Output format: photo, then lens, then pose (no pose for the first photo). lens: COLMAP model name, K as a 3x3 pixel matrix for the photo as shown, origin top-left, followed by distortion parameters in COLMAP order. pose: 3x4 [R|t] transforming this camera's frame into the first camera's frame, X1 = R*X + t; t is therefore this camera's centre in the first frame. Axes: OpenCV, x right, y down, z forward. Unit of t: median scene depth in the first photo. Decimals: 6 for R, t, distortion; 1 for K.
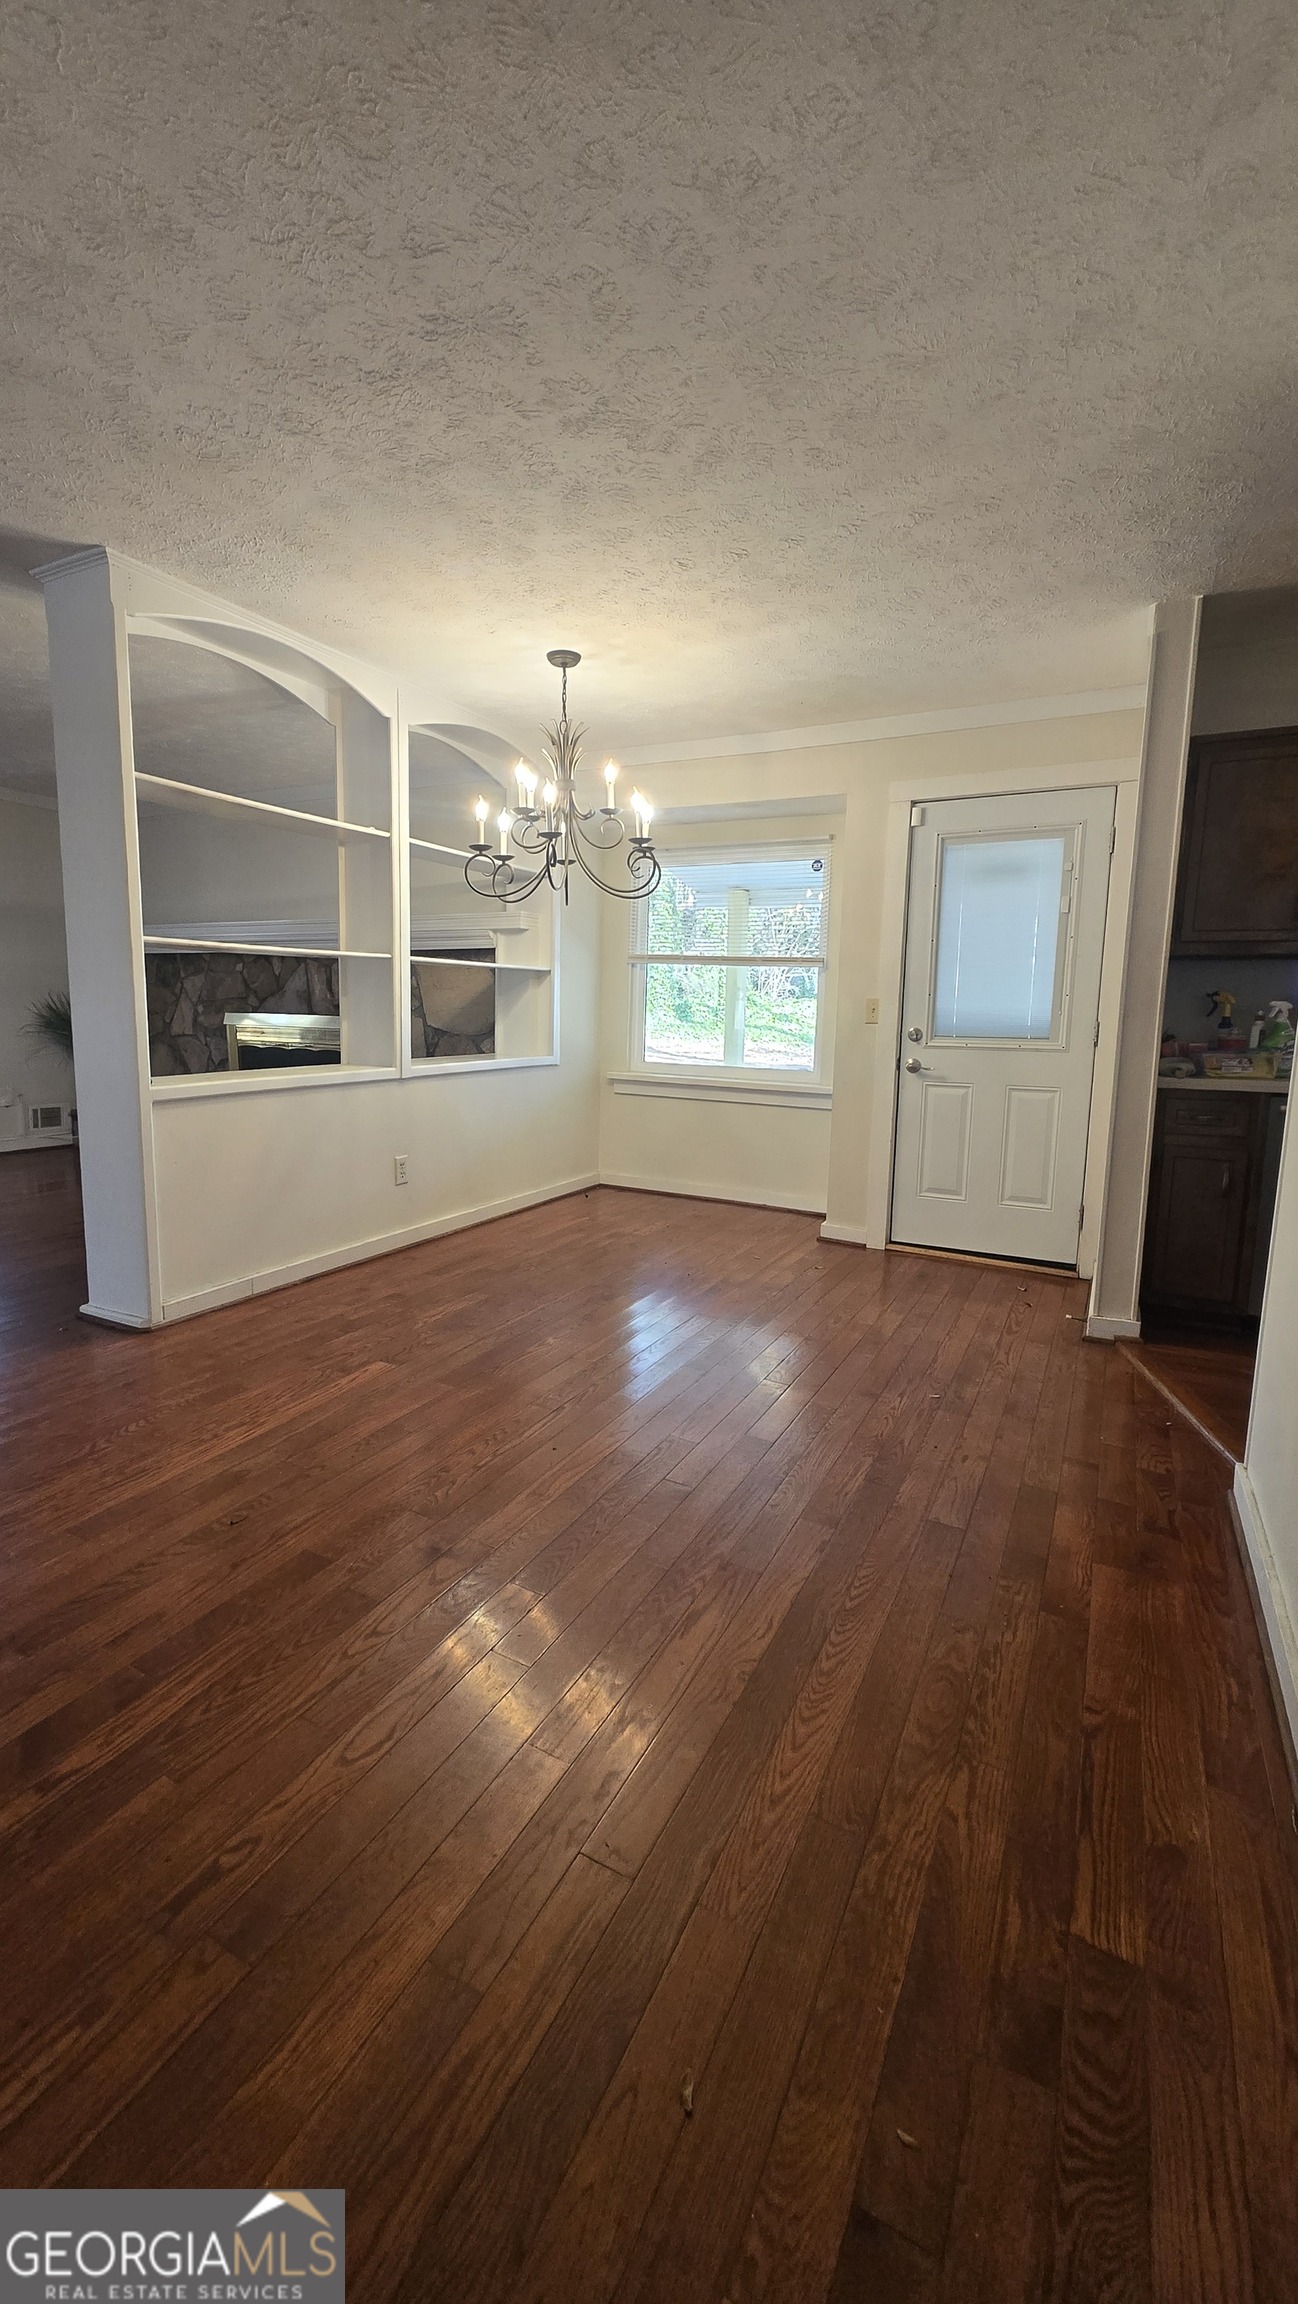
lens RADIAL K [[901.8, 0, 640.1], [0, 901.8, 1138.5], [0, 0, 1]] dist [-0.000506, -0.000567]
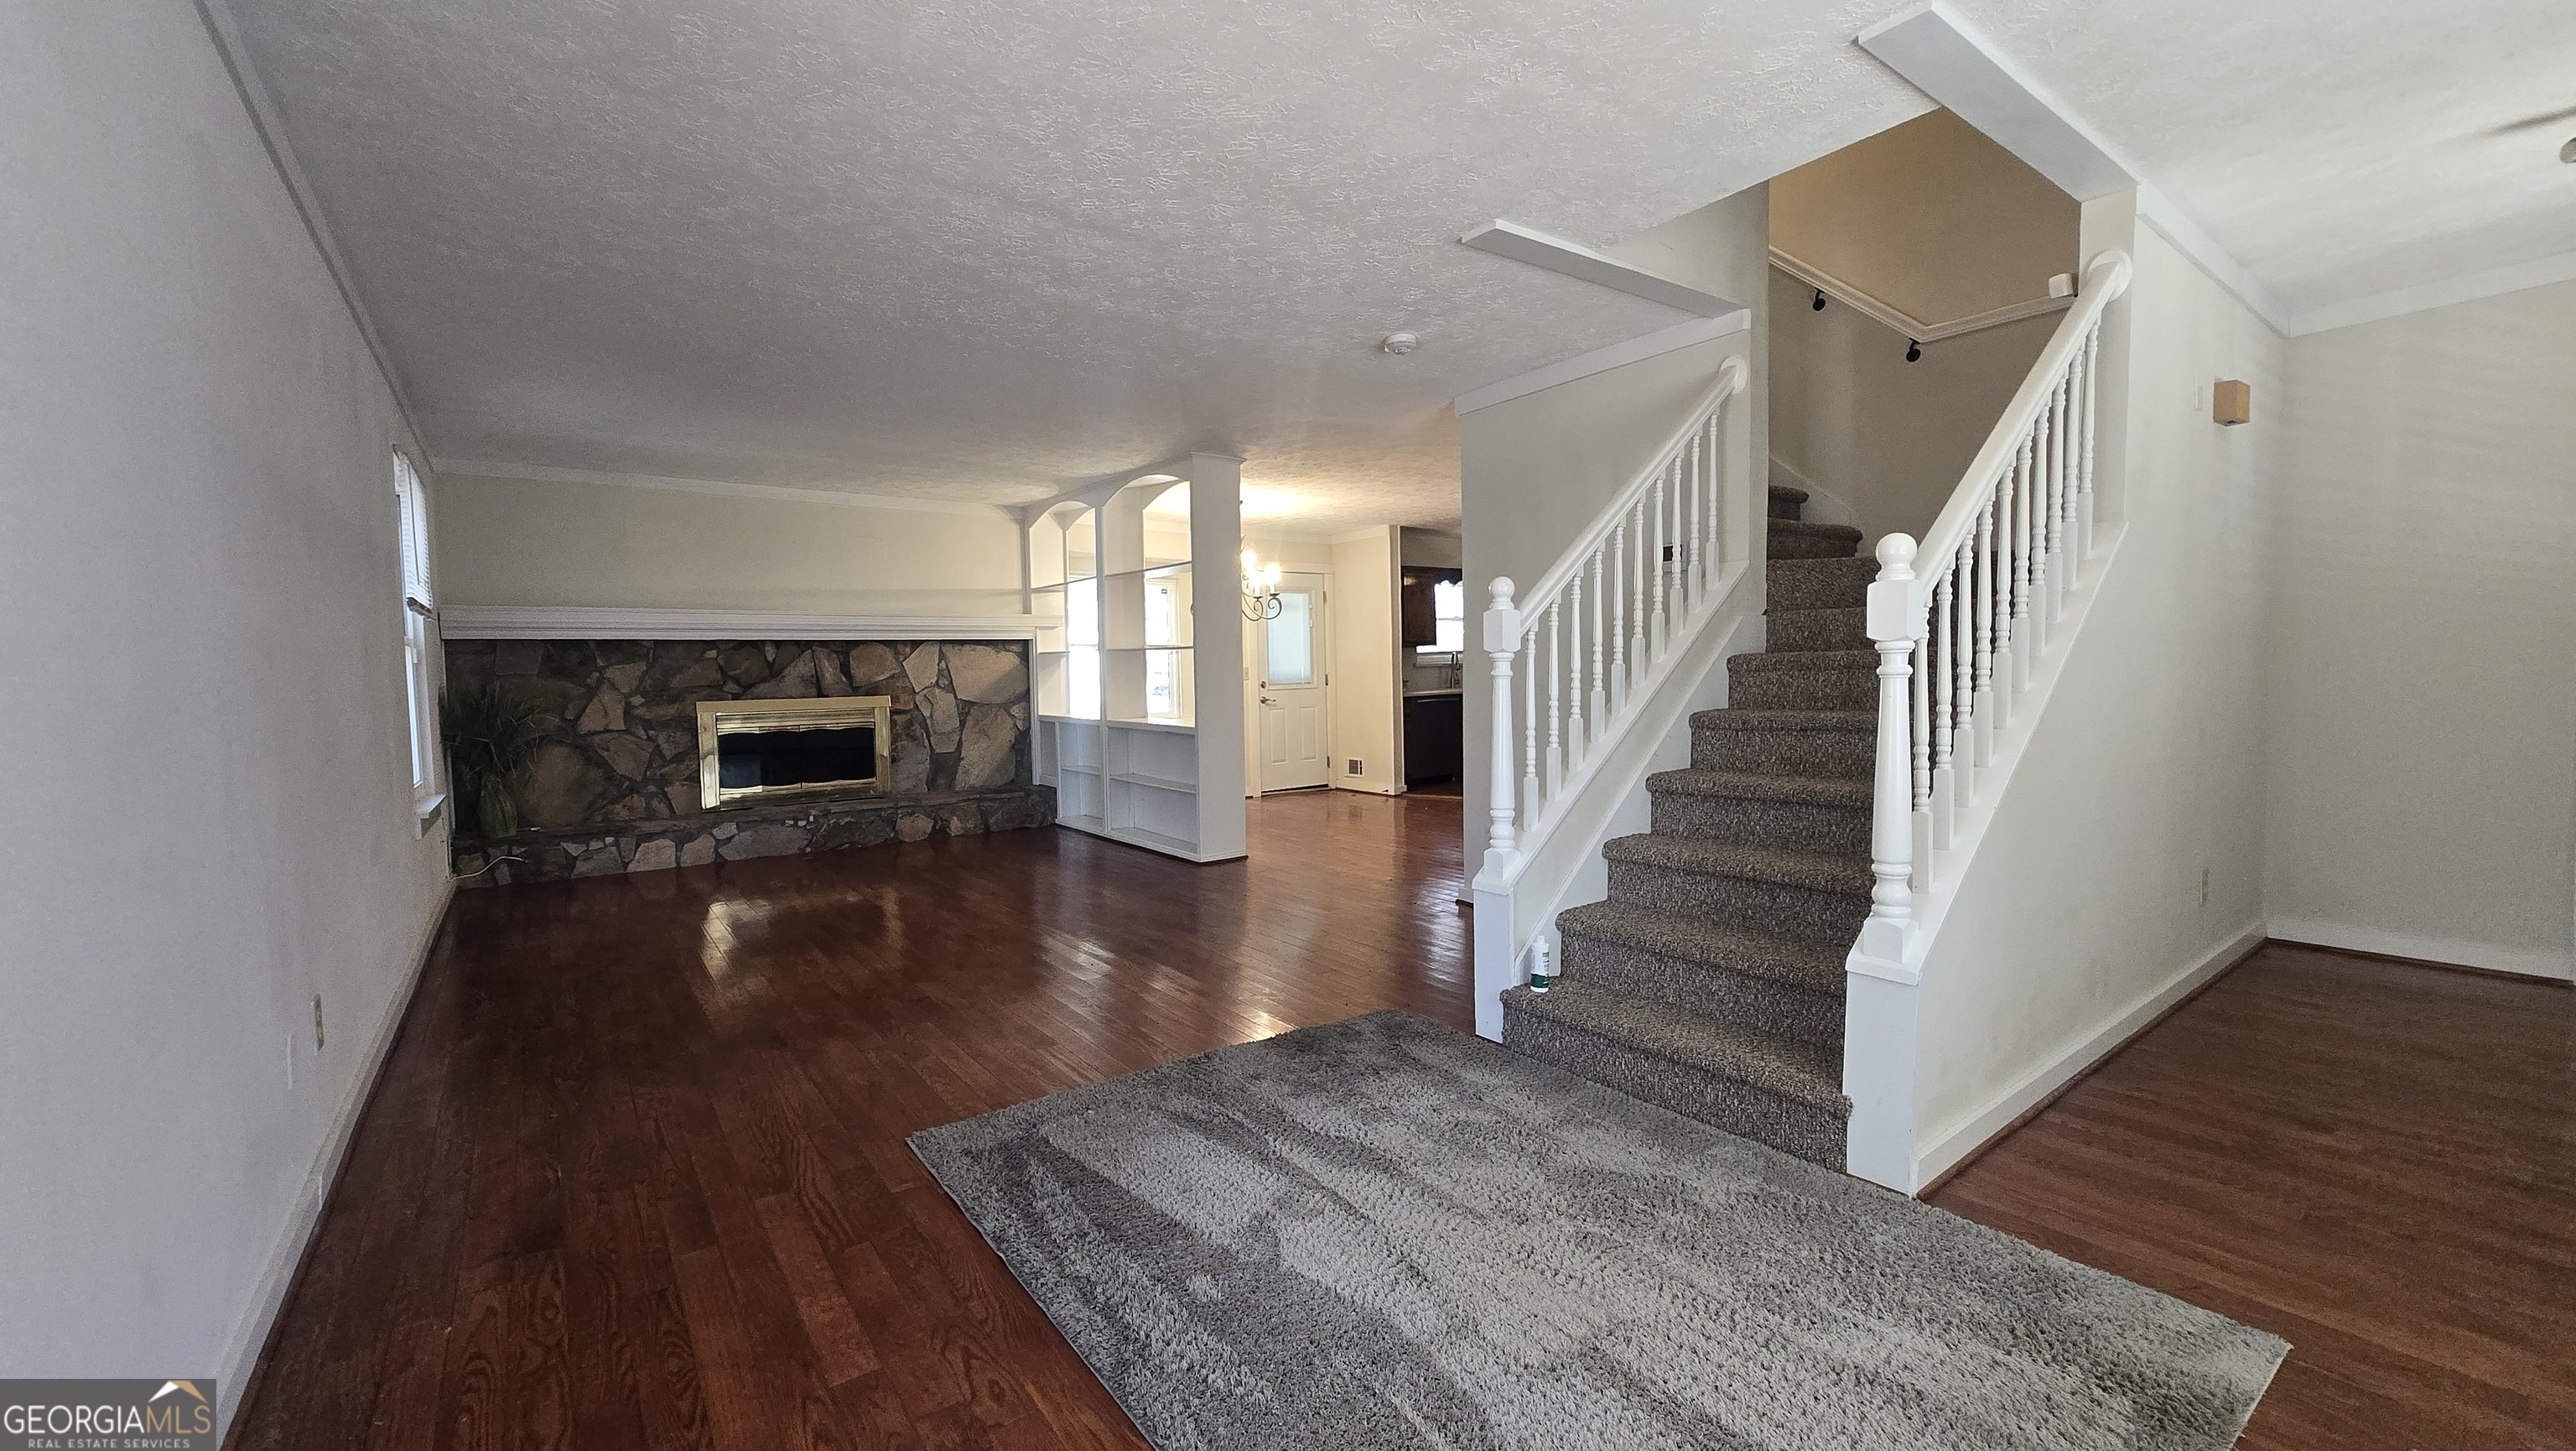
lens RADIAL K [[1008.4, 0, 1284.7], [0, 1008.4, 724.7], [0, 0, 1]] dist [-0.000506, -0.000567]
pose [[0.438575, -0.079400, 0.895180, -1.864226], [0.159028, 0.987227, 0.009652, -0.044655], [-0.884512, 0.138125, 0.445600, -0.029742]]
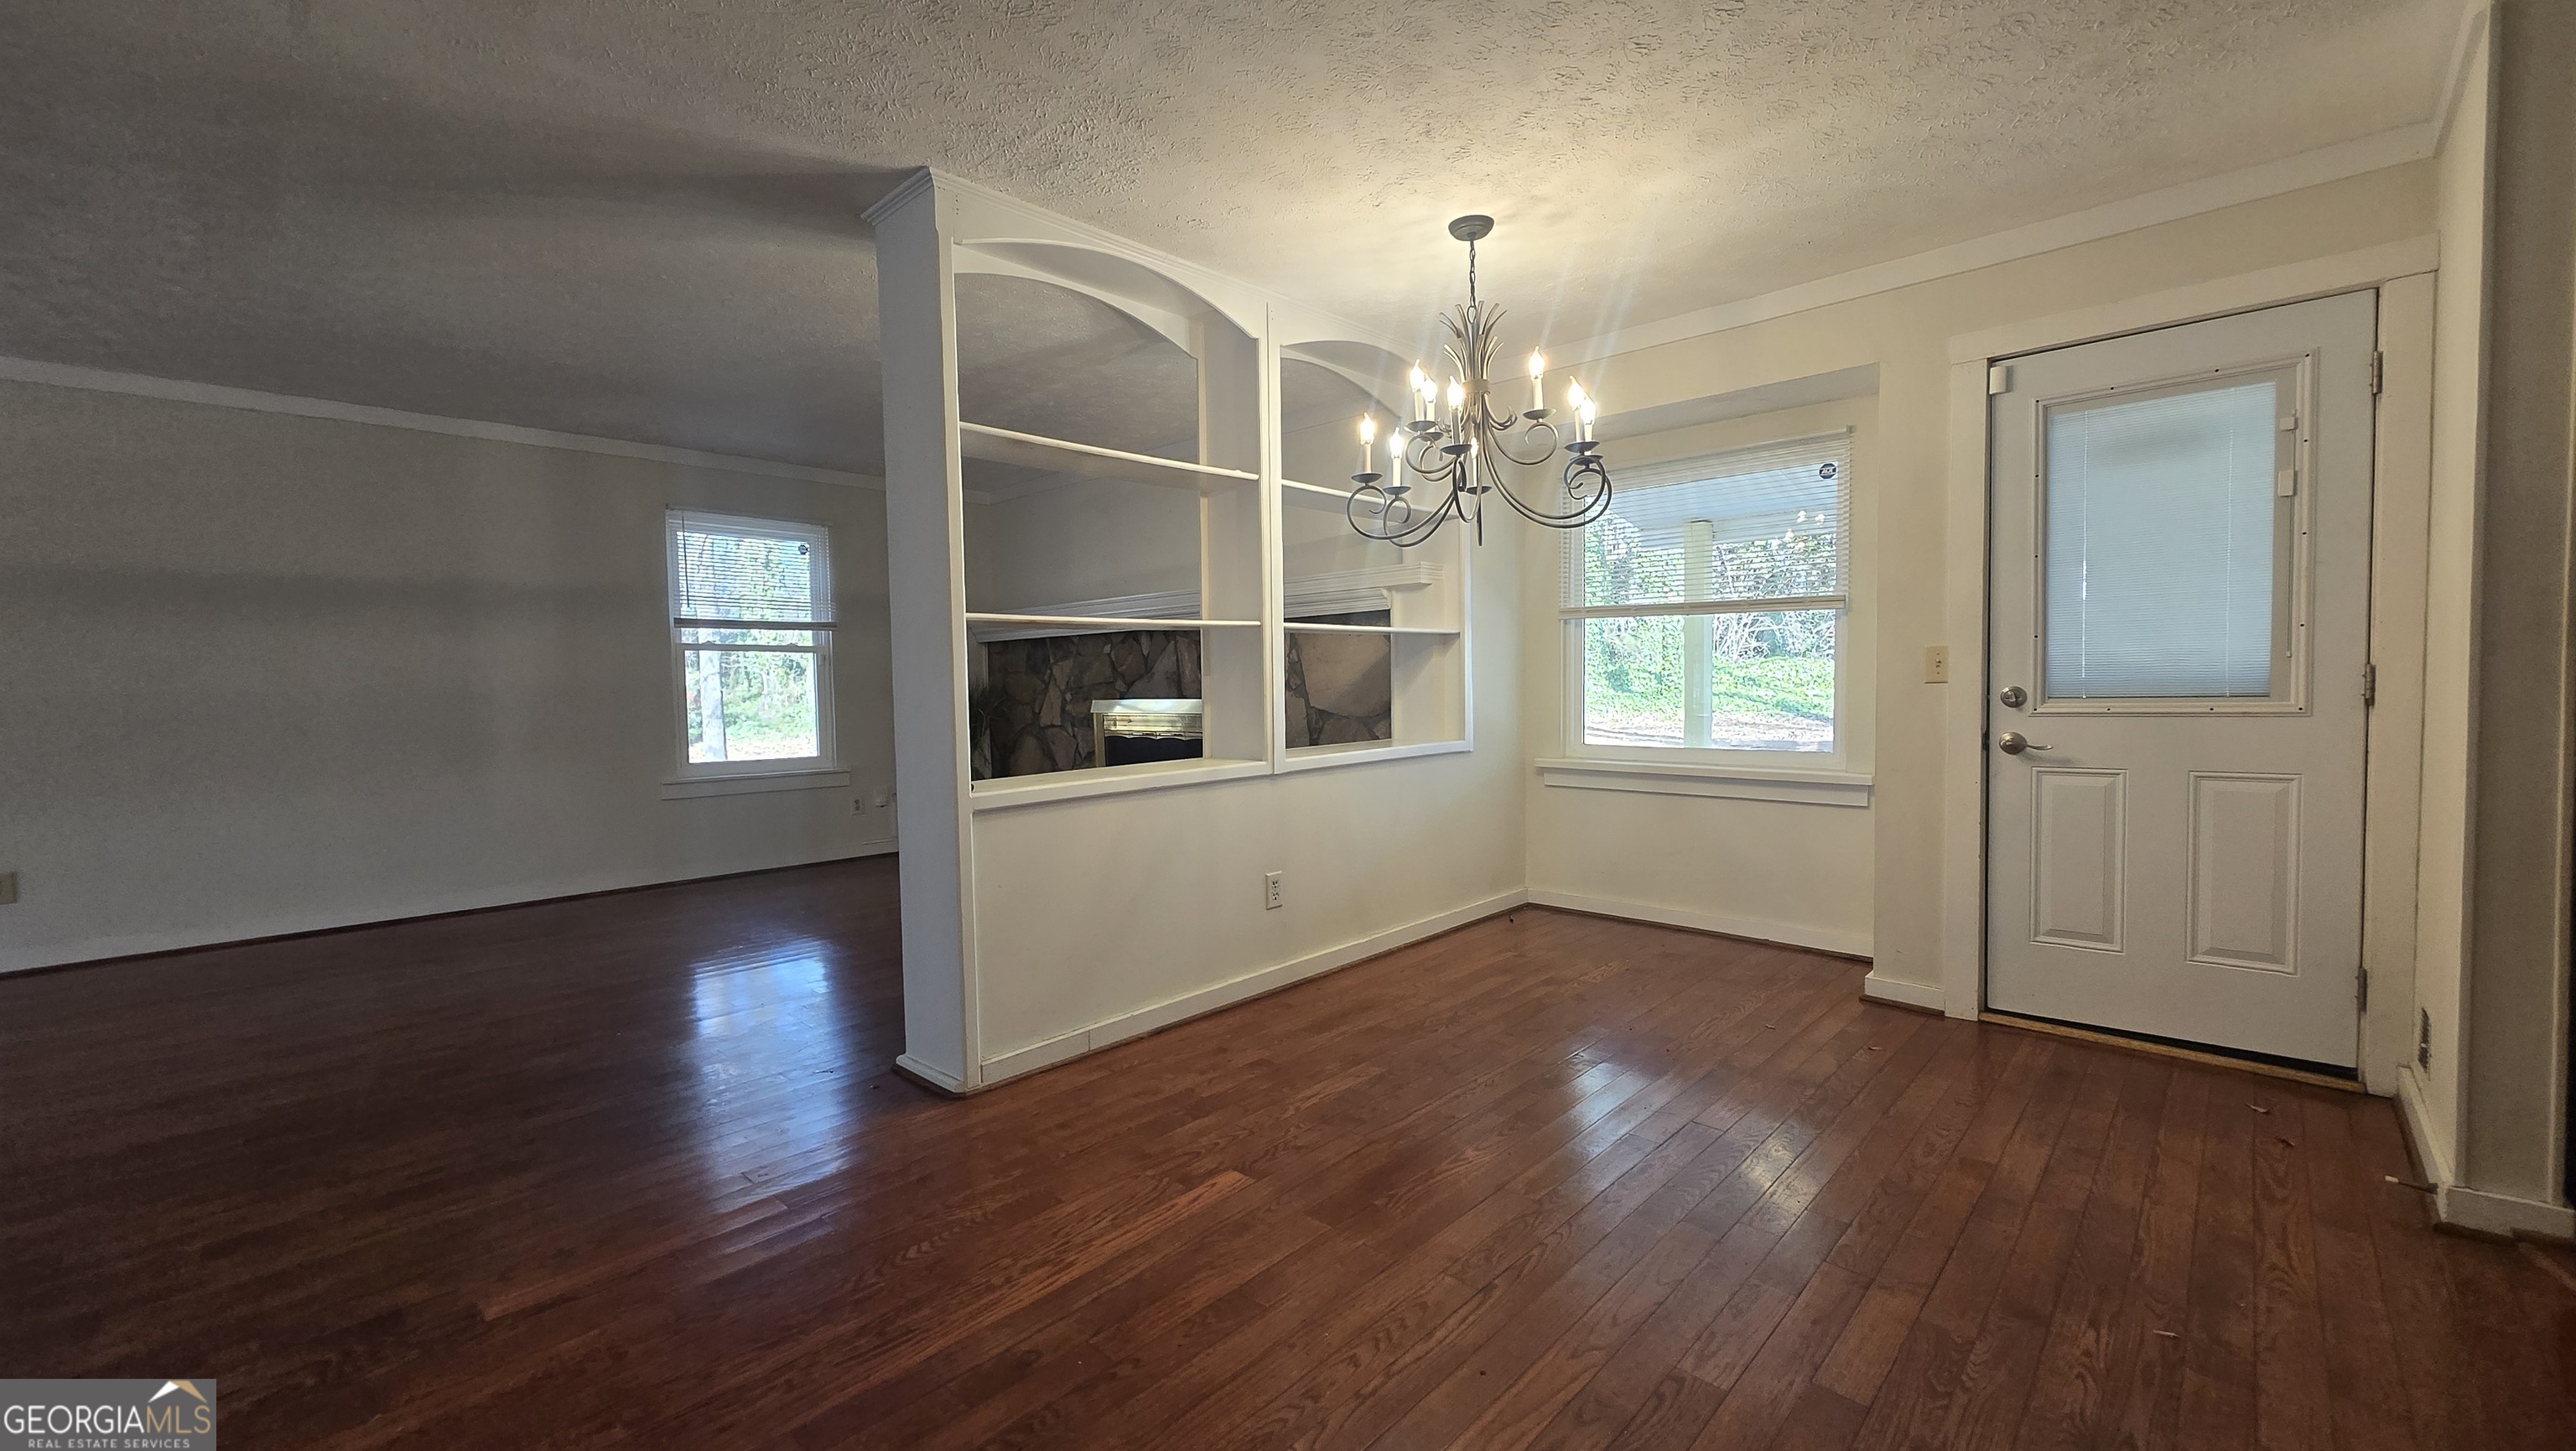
lens RADIAL K [[1008.4, 0, 1279.5], [0, 1008.4, 735.0], [0, 0, 1]] dist [-0.000506, -0.000567]
pose [[0.962381, -0.025632, -0.270490, -0.018575], [0.000655, 0.995756, -0.092027, -0.020791], [0.271701, 0.088388, 0.958314, 0.154388]]
